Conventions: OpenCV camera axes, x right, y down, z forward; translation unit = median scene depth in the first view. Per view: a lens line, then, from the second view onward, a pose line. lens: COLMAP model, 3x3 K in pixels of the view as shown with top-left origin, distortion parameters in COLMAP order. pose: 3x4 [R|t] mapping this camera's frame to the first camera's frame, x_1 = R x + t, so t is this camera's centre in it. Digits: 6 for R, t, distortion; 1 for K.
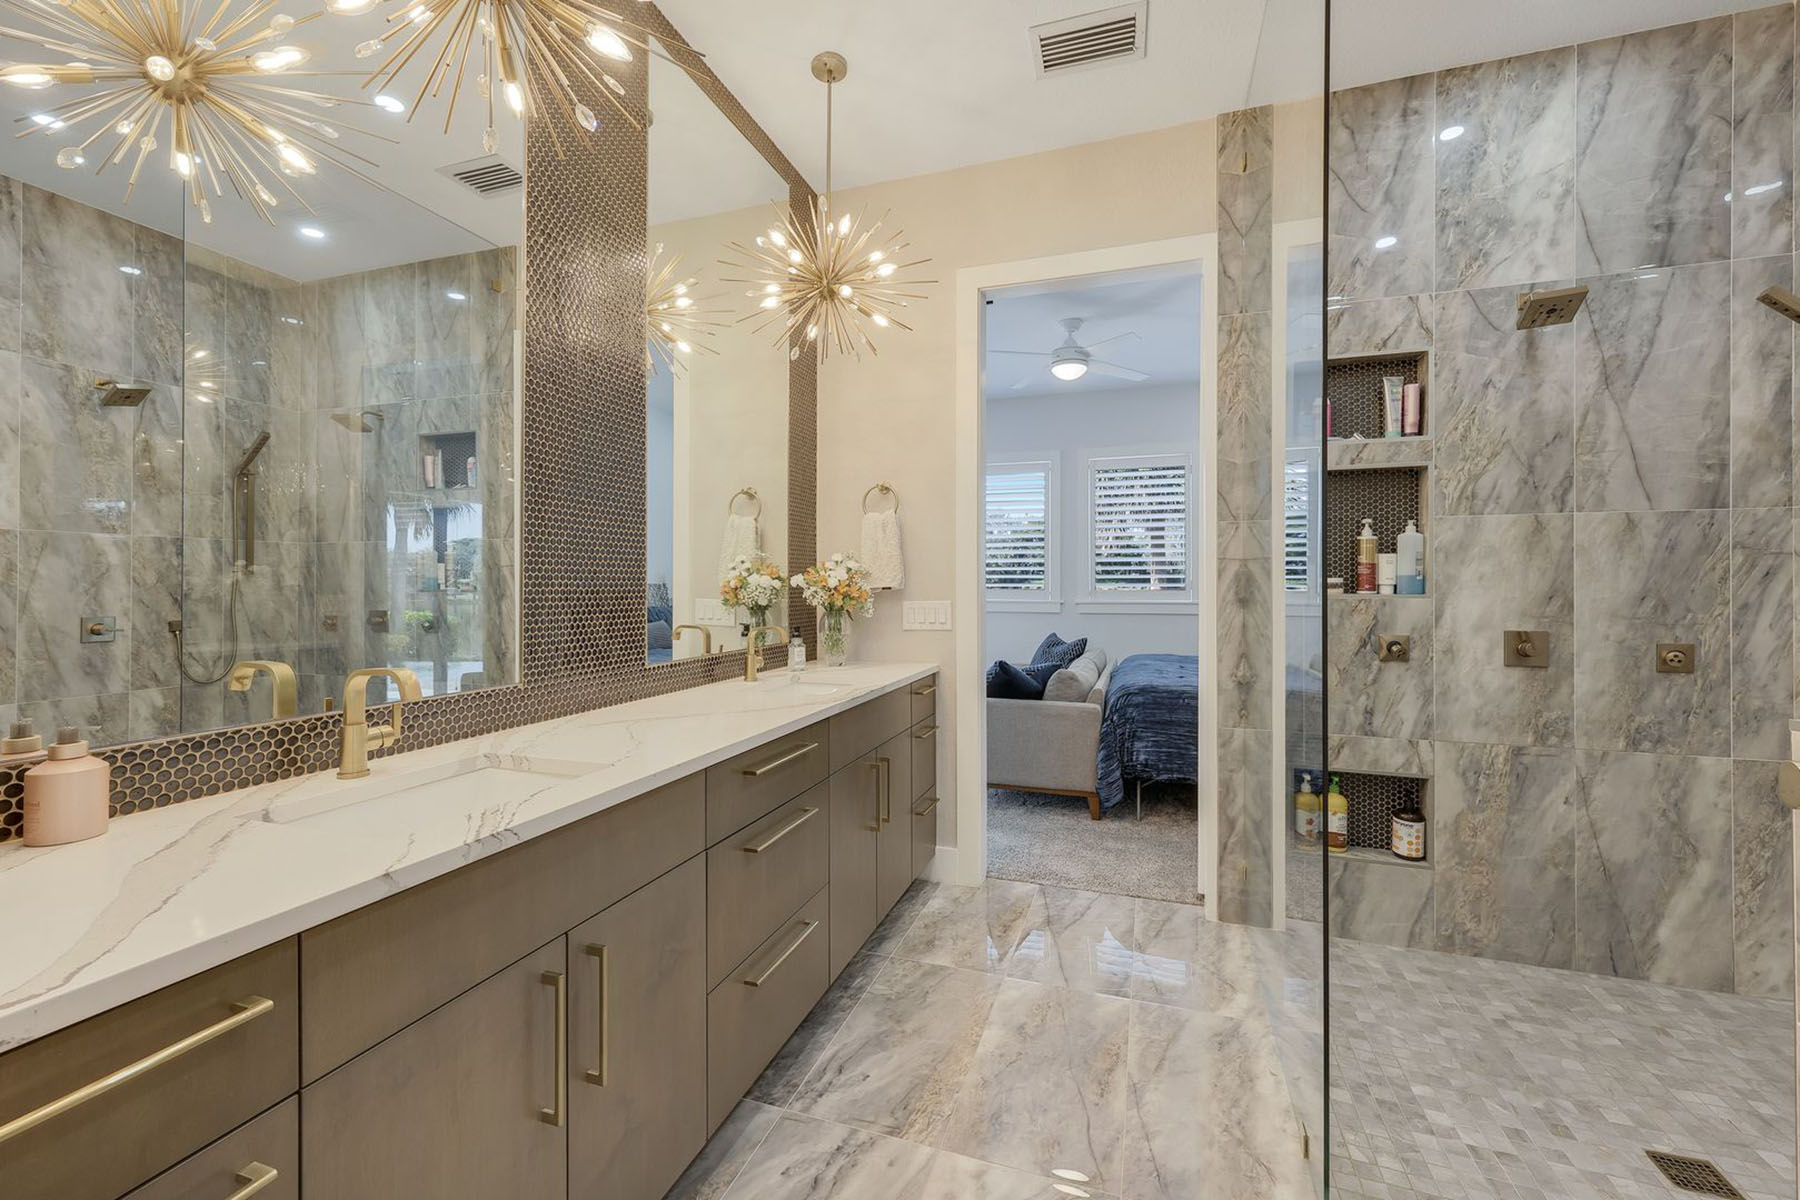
lens RADIAL K [[740.8, 0, 896.2], [0, 740.8, 593.0], [0, 0, 1]] dist [-0.000288, 0.000191]
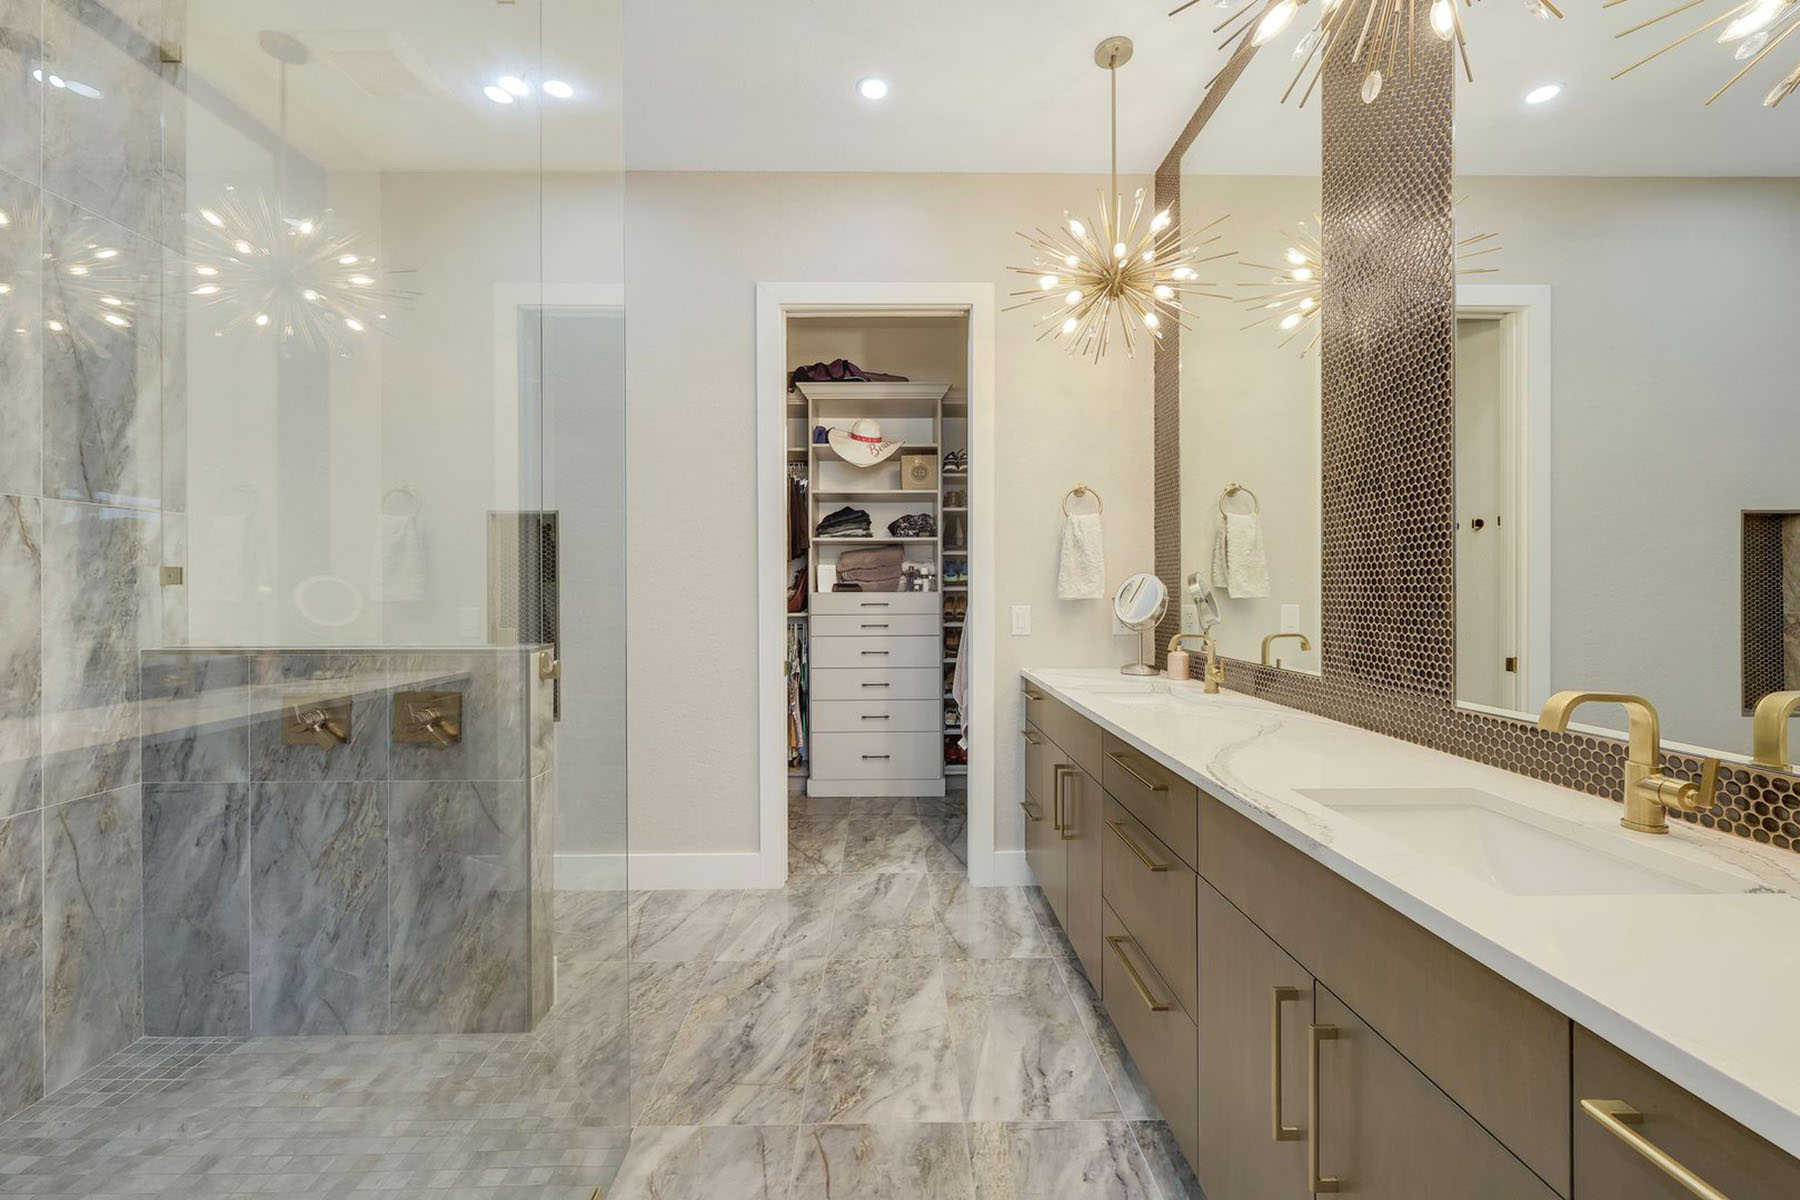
lens RADIAL K [[740.8, 0, 898.0], [0, 740.8, 599.0], [0, 0, 1]] dist [-0.000288, 0.000191]
pose [[-0.941478, -0.000285, -0.337074, 0.475797], [-0.001248, 0.999996, 0.002640, -0.001827], [0.337071, 0.002907, -0.941475, 1.846978]]
